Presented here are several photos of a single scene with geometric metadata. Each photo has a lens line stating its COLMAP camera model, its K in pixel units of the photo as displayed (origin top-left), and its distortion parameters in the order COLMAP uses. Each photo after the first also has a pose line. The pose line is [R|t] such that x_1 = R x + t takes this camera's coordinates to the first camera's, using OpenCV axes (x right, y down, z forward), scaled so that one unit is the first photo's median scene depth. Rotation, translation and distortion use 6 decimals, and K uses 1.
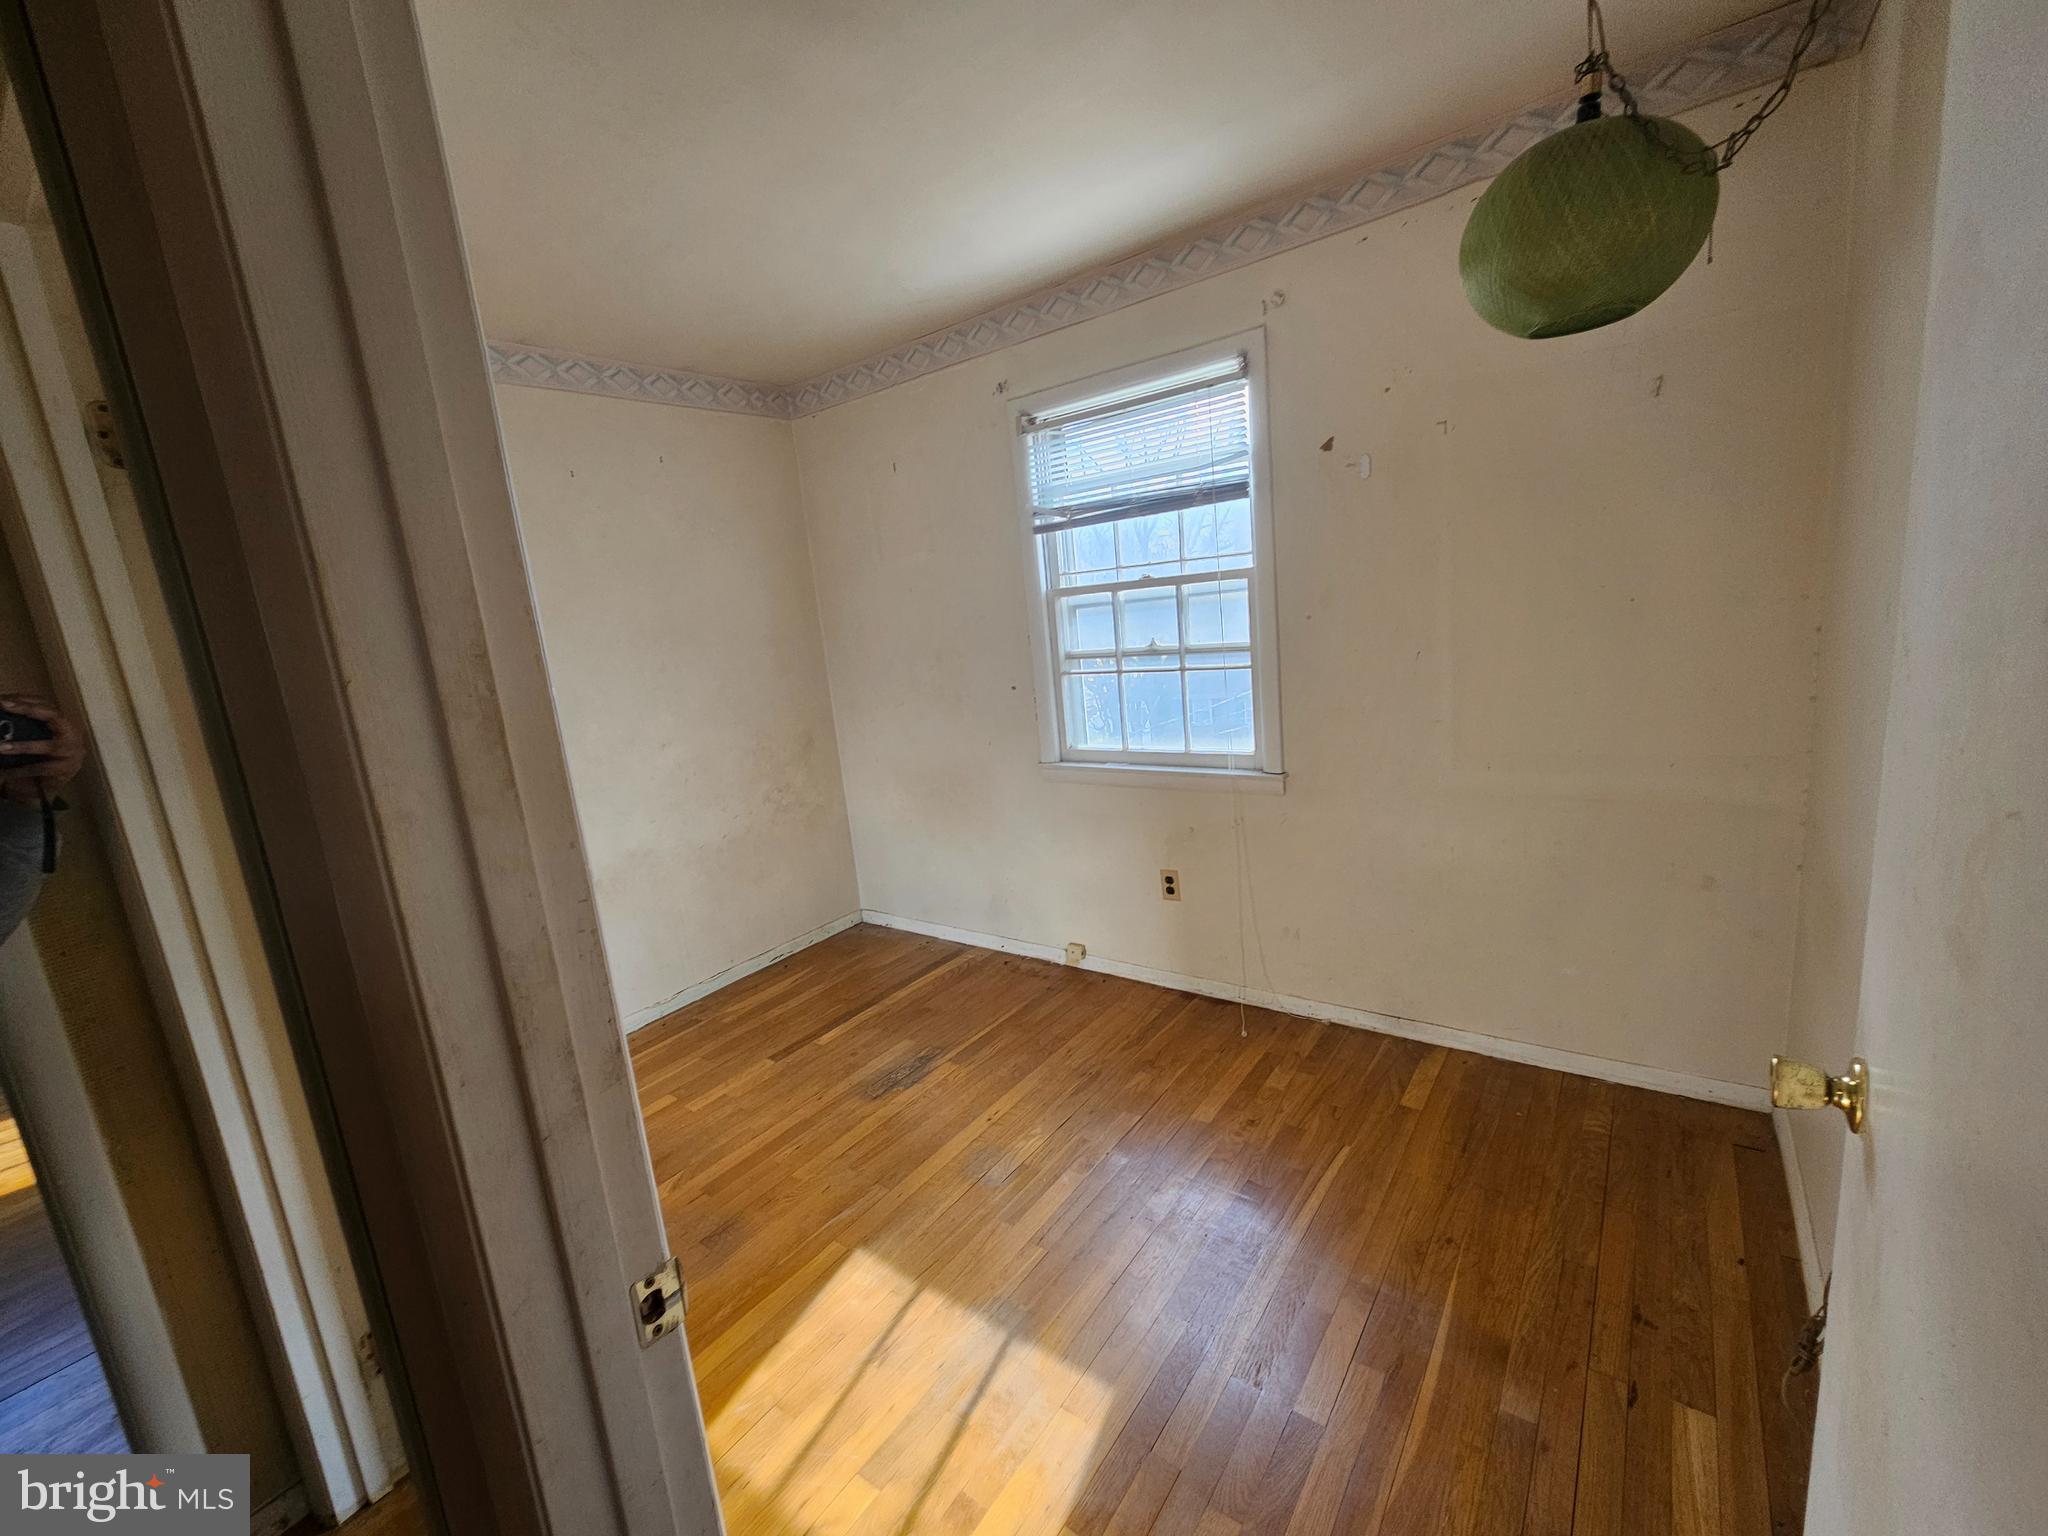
lens RADIAL K [[836.4, 0, 1009.1], [0, 836.4, 774.4], [0, 0, 1]] dist [-0.003332, -0.000036]
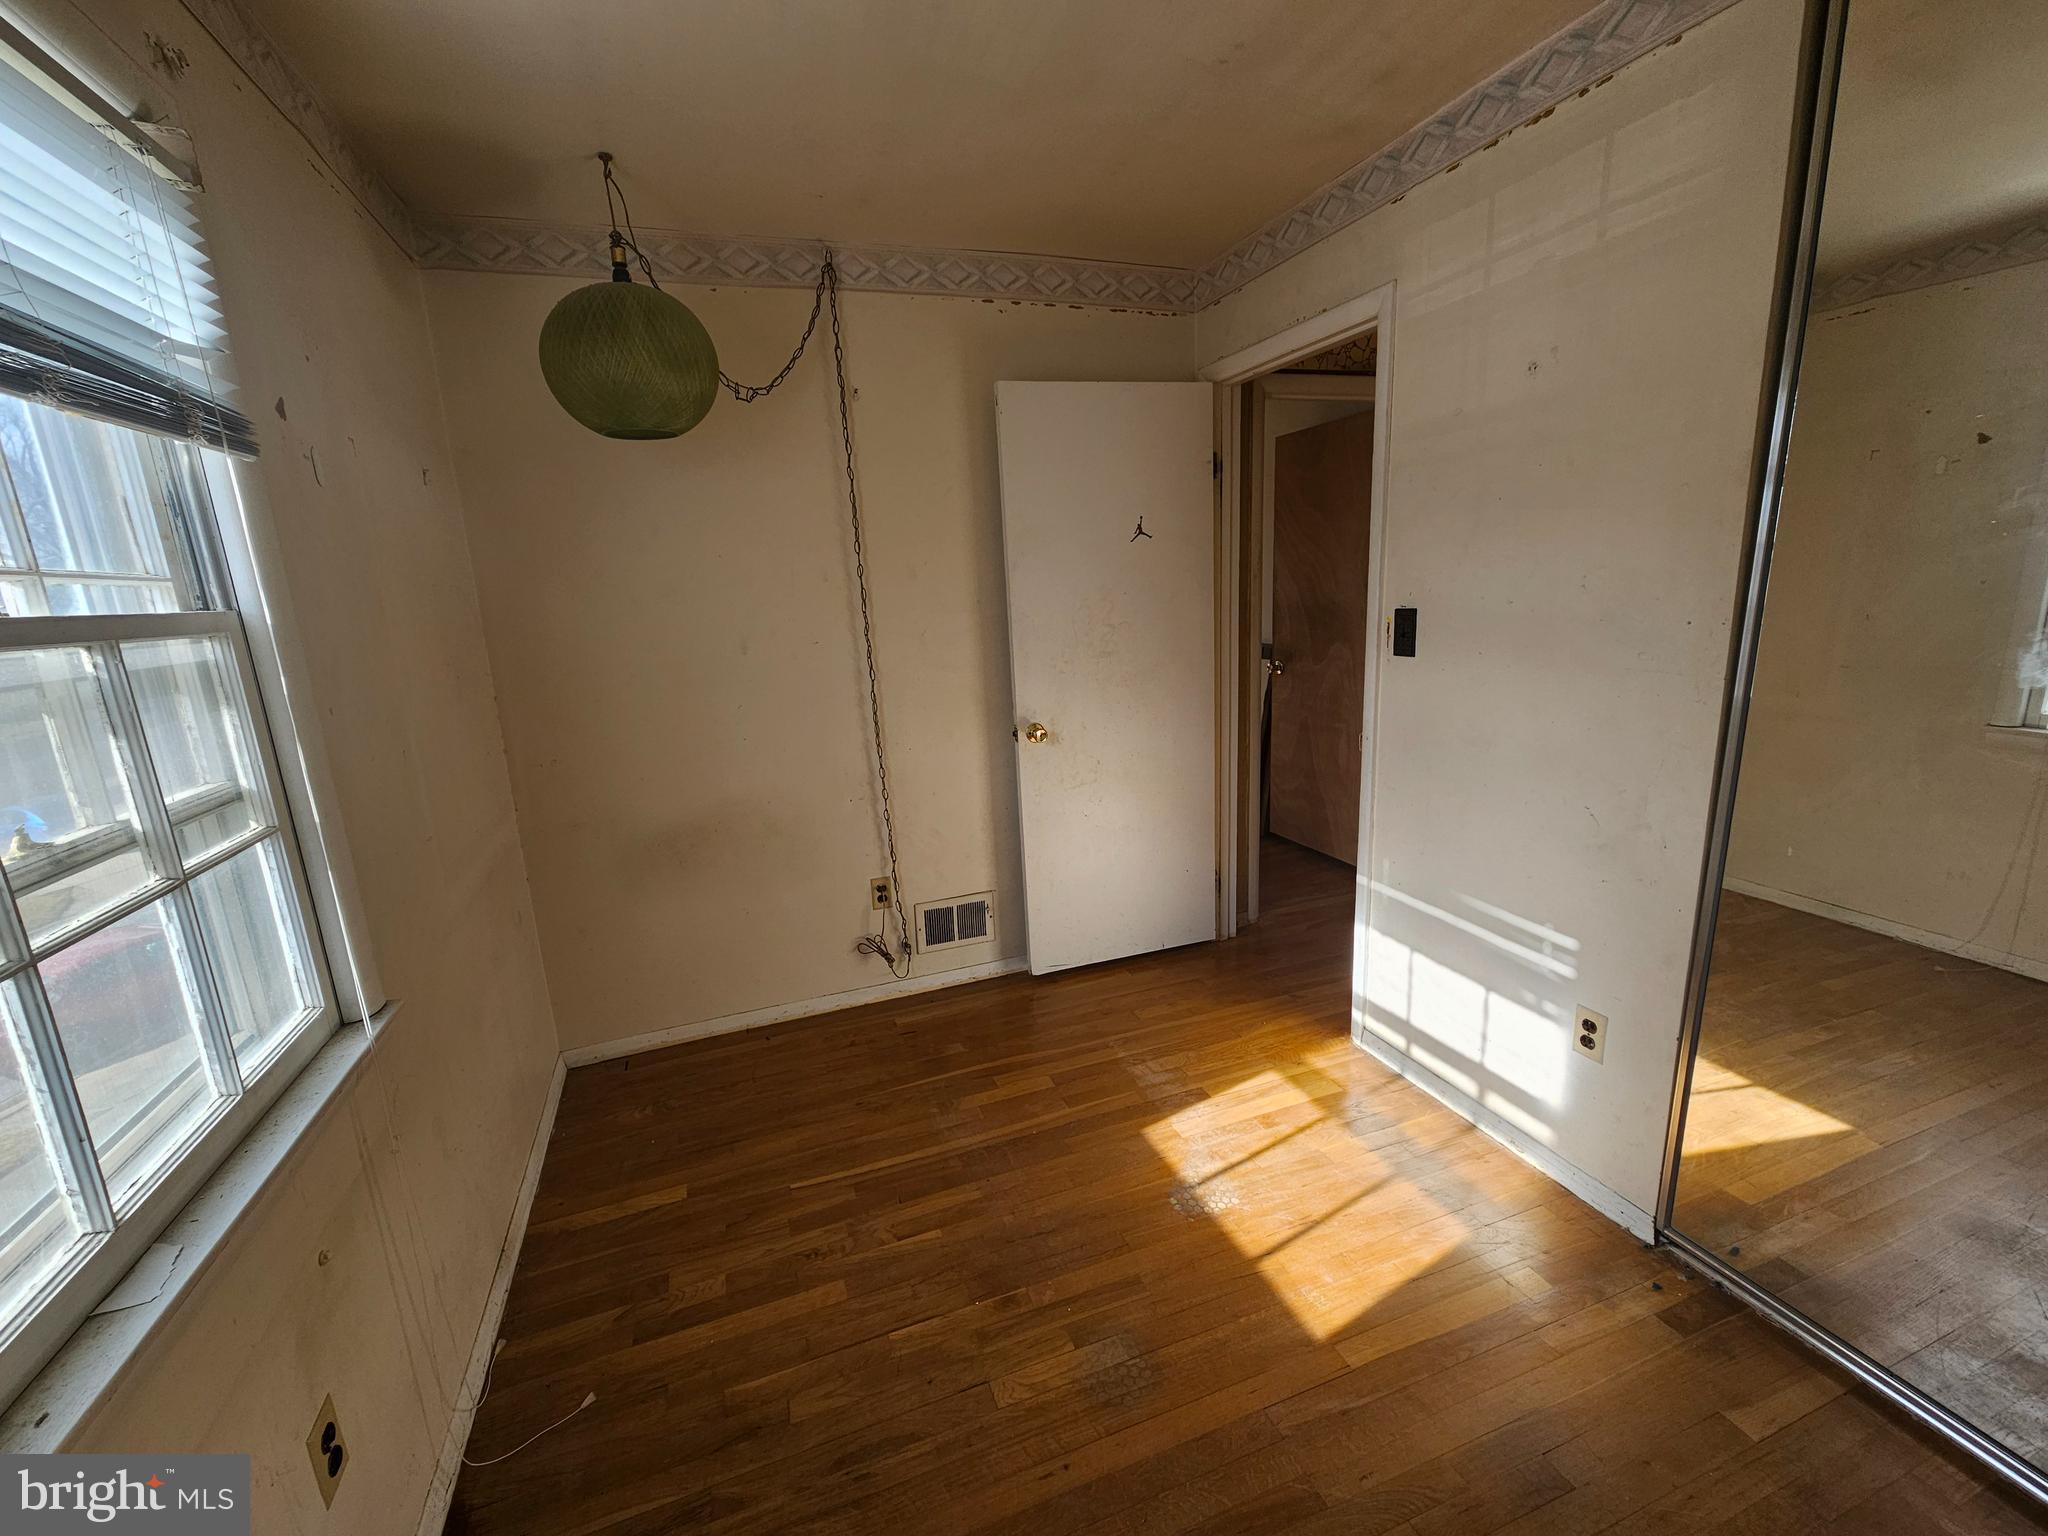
lens RADIAL K [[836.4, 0, 1005.4], [0, 836.4, 760.9], [0, 0, 1]] dist [-0.003332, -0.000036]
pose [[-0.823447, 0.023517, 0.566905, -0.416198], [0.242817, 0.917631, 0.314632, -0.295163], [-0.512810, 0.396737, -0.761331, 1.599153]]
